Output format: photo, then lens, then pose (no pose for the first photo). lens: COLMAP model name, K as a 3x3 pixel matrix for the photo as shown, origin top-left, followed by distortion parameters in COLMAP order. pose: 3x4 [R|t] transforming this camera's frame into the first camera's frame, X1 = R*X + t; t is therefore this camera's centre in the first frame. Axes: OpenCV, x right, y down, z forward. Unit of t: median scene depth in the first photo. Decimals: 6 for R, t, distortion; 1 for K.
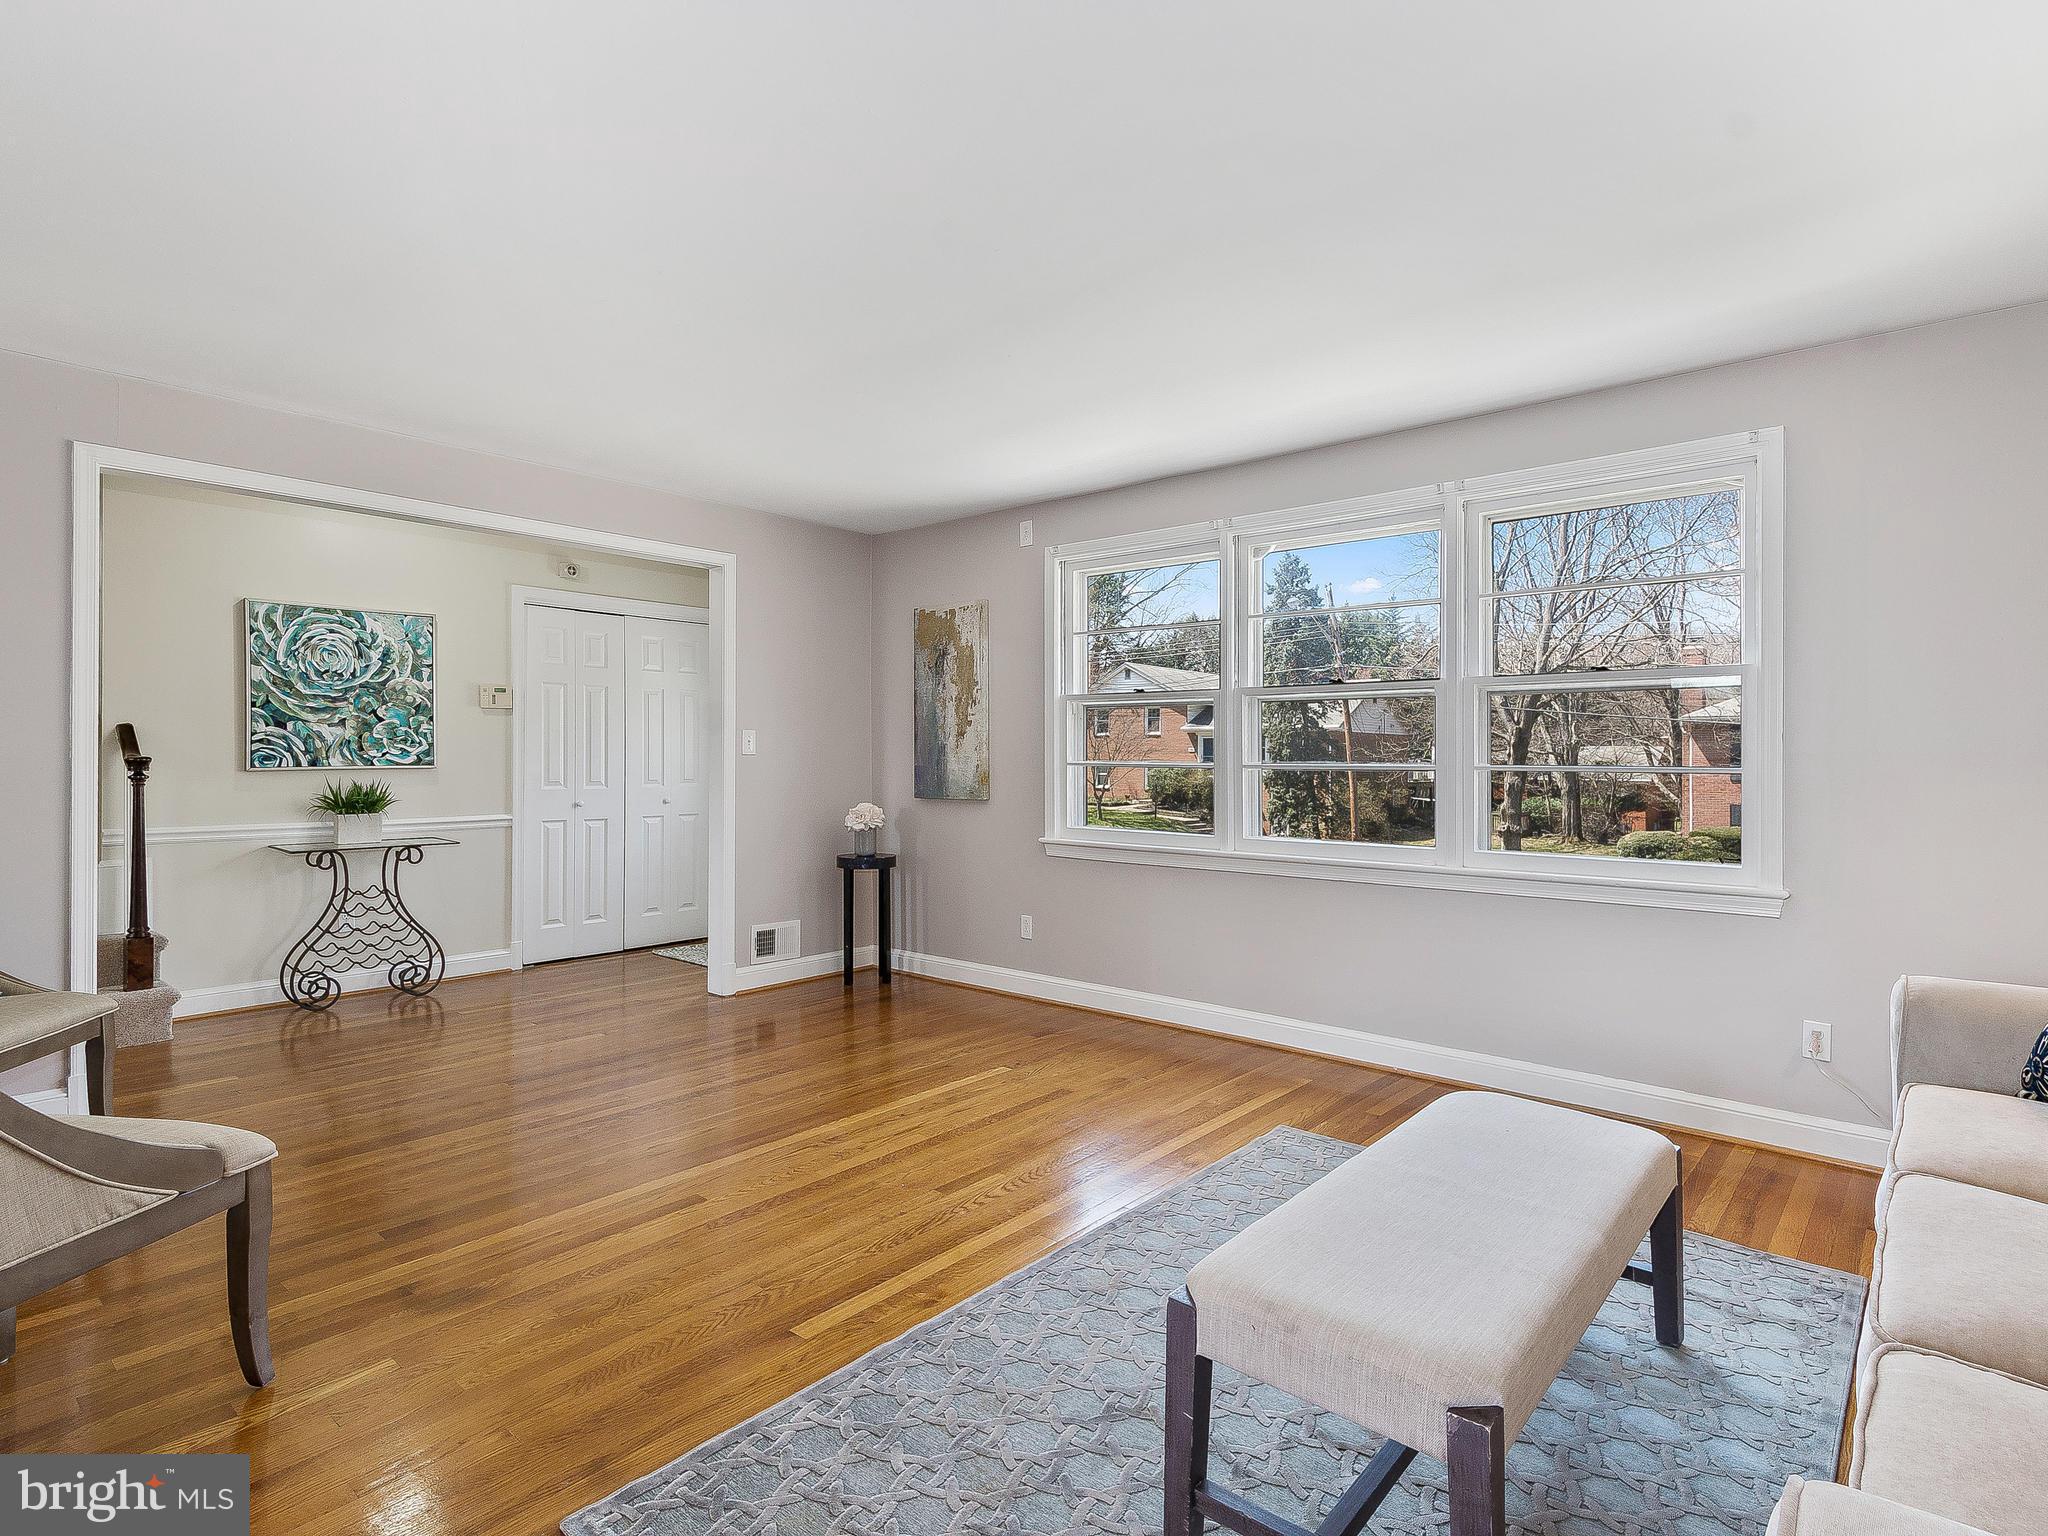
lens RADIAL K [[1060.6, 0, 1031.8], [0, 1060.6, 761.1], [0, 0, 1]] dist [0.037364, -0.010569]
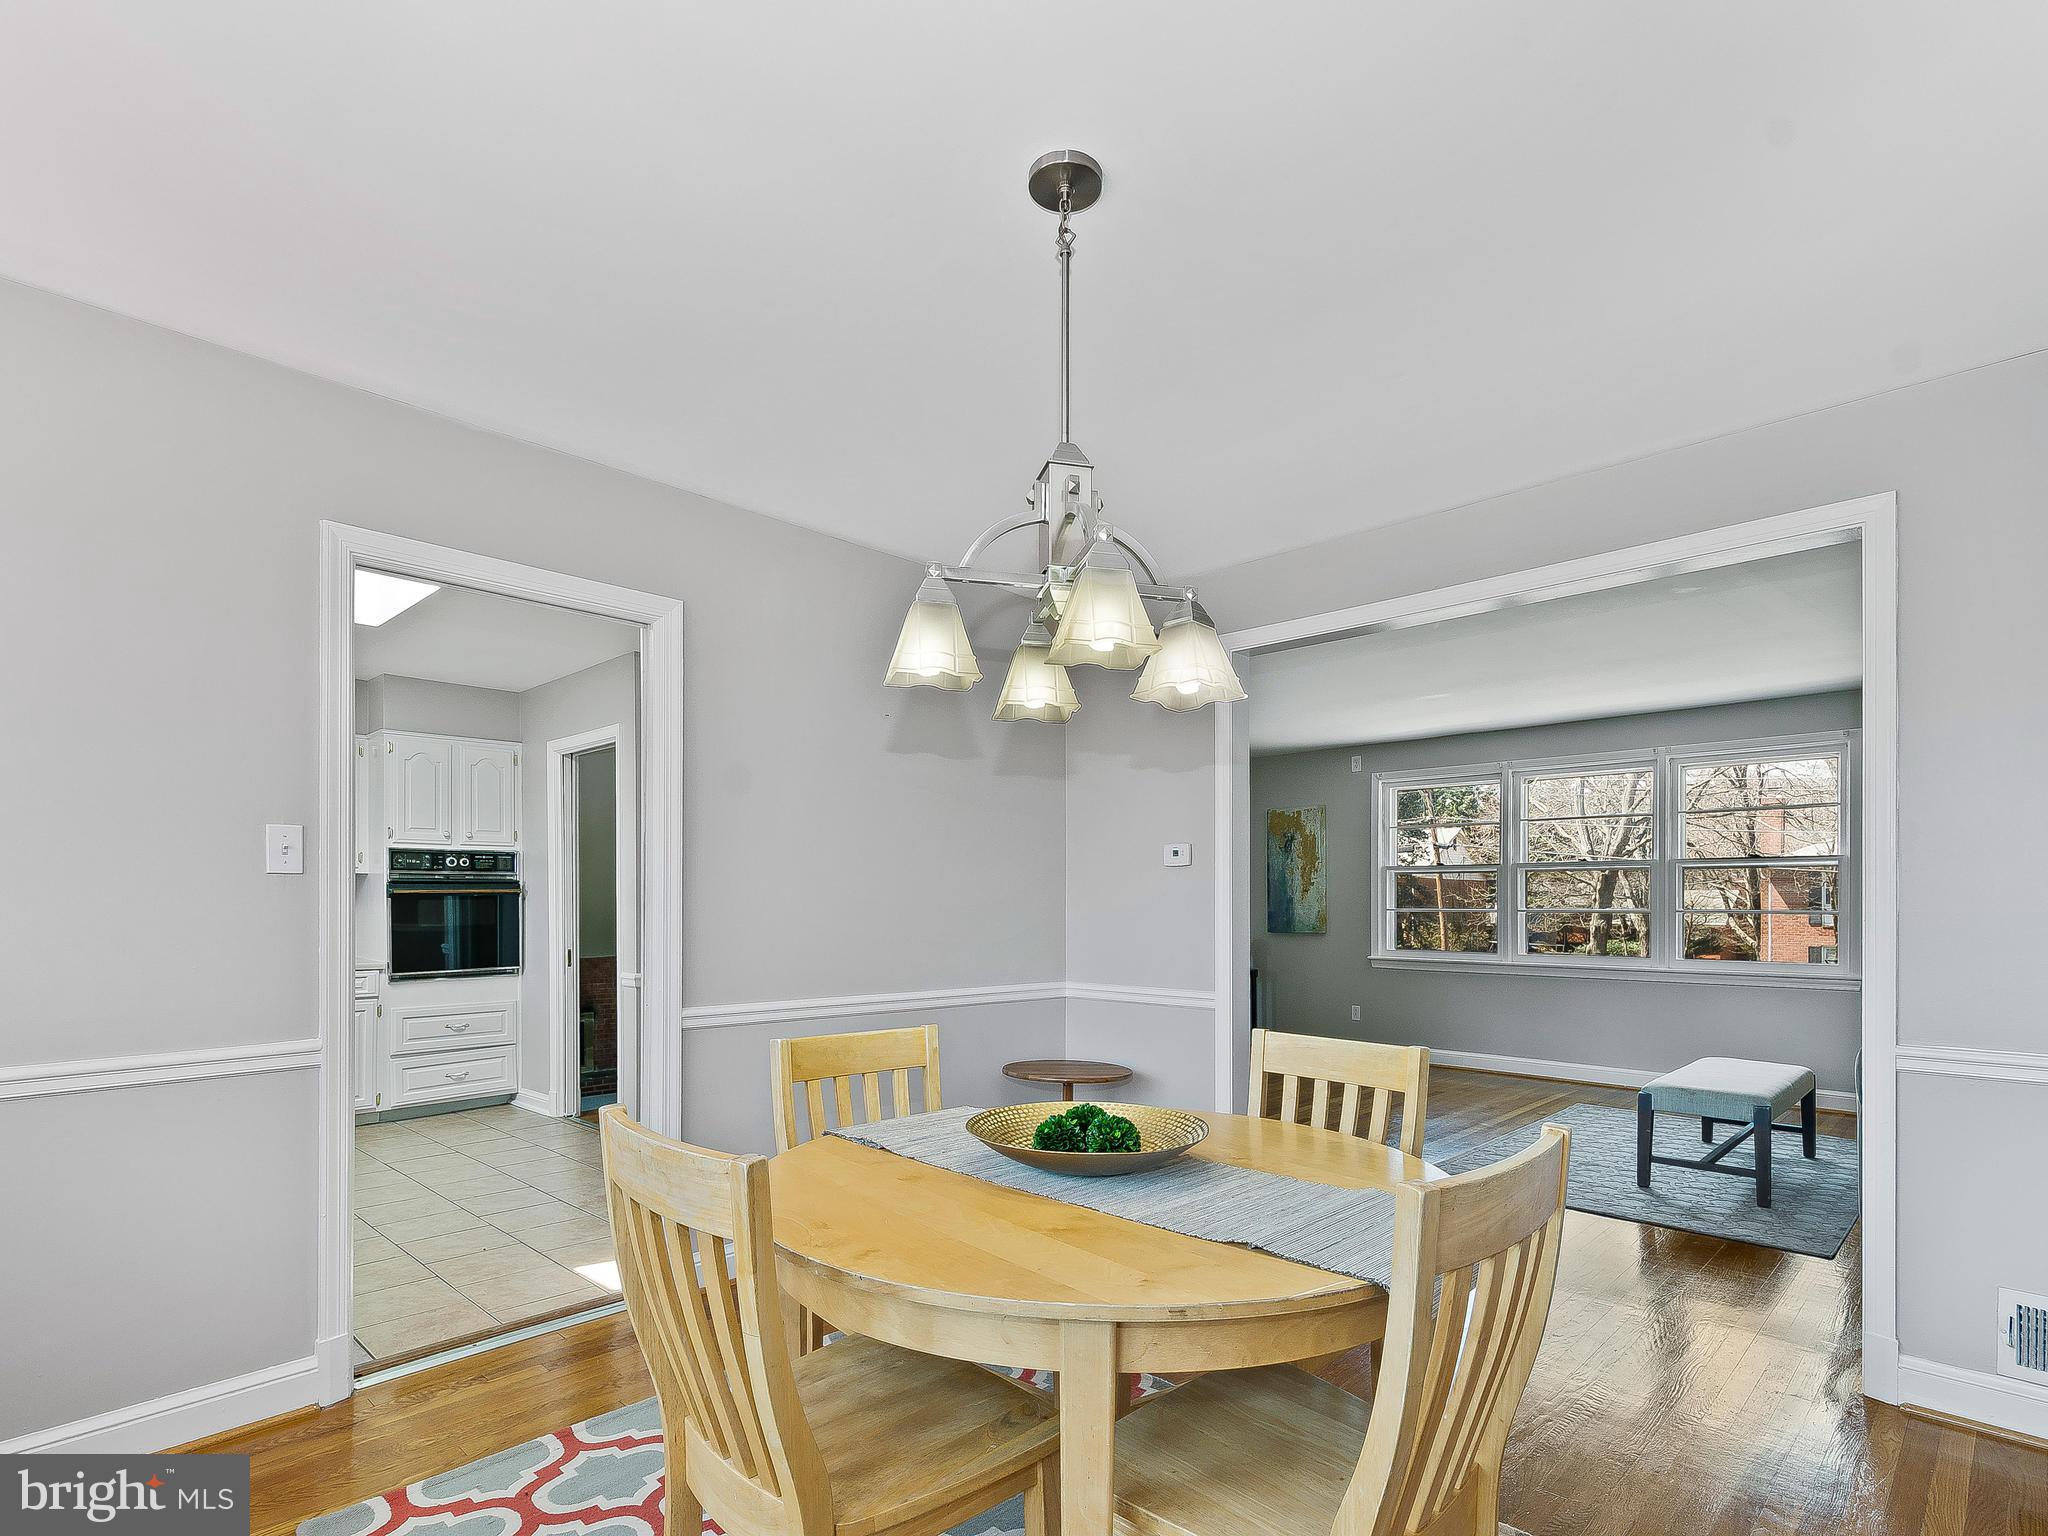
lens RADIAL K [[1060.6, 0, 1024.2], [0, 1060.6, 899.1], [0, 0, 1]] dist [0.037364, -0.010569]
pose [[0.998703, -0.004920, -0.050679, -0.386759], [0.004528, 0.999959, -0.007837, -0.003080], [0.050716, 0.007597, 0.998684, -0.557772]]
